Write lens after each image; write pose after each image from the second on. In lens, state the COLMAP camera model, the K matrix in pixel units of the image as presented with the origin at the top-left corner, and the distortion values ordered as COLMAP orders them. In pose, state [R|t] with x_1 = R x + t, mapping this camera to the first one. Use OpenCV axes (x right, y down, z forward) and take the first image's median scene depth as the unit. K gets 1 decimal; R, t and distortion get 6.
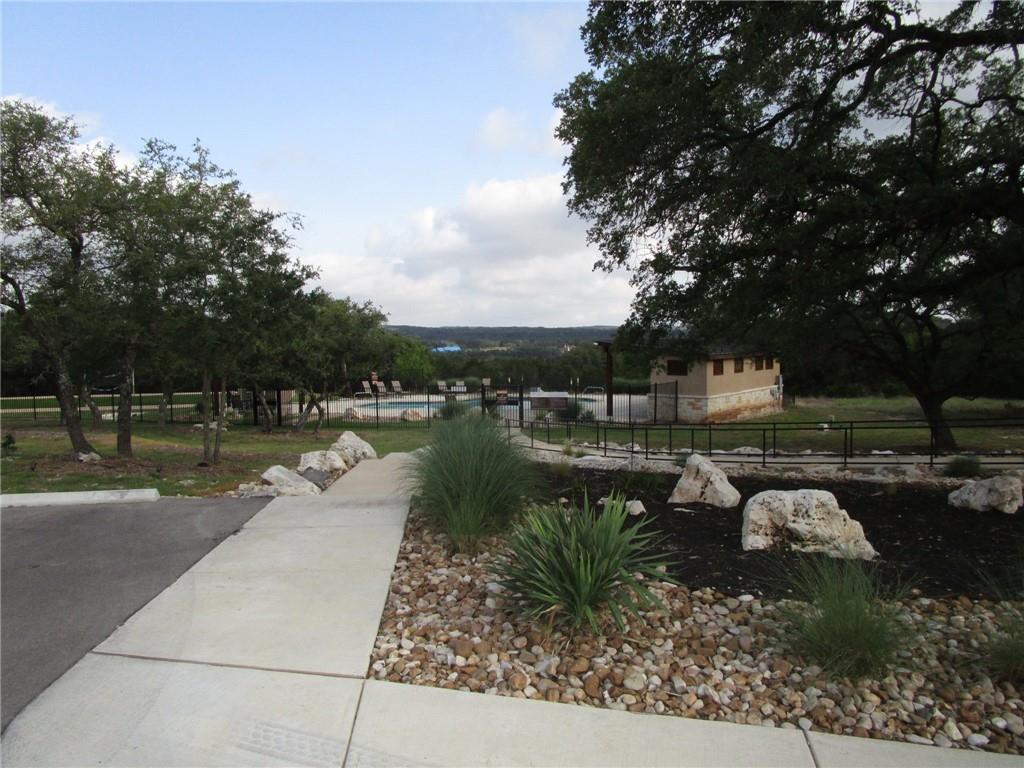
lens RADIAL K [[733.2, 0, 512.0], [0, 733.2, 384.0], [0, 0, 1]] dist [-0.032363, 0.014612]
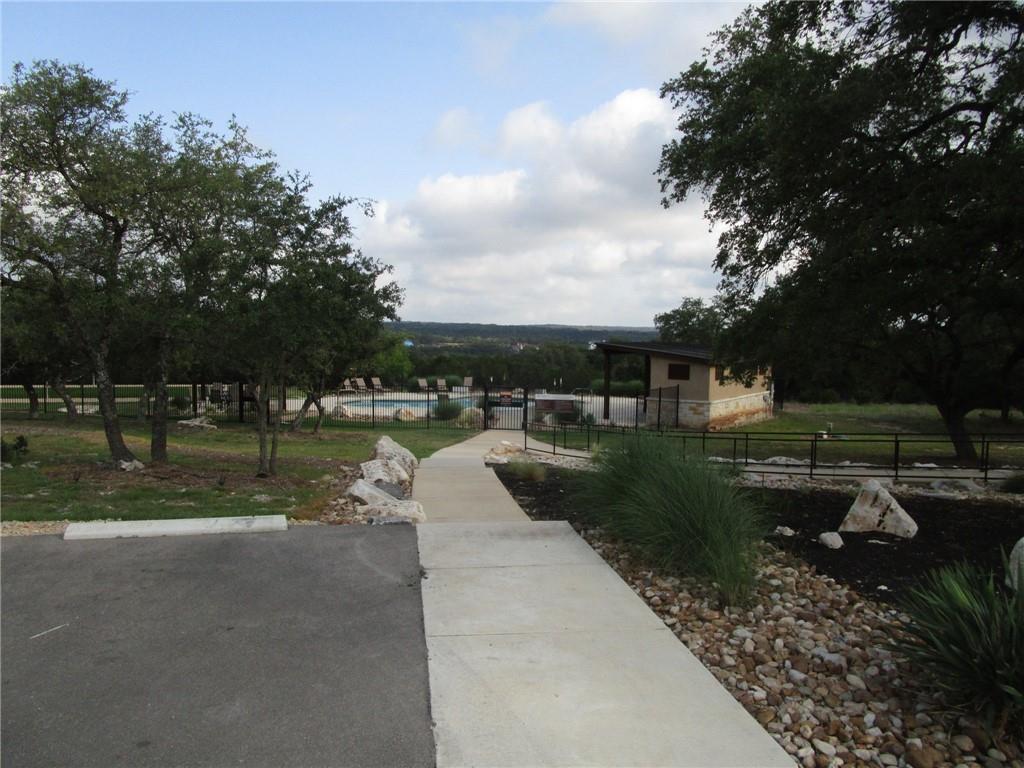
lens RADIAL K [[733.2, 0, 512.0], [0, 733.2, 384.0], [0, 0, 1]] dist [-0.032363, 0.014612]
pose [[0.997397, 0.020688, 0.069070, -0.119877], [-0.020971, 0.999774, 0.003376, -0.007769], [-0.068984, -0.004815, 0.997606, 0.052497]]
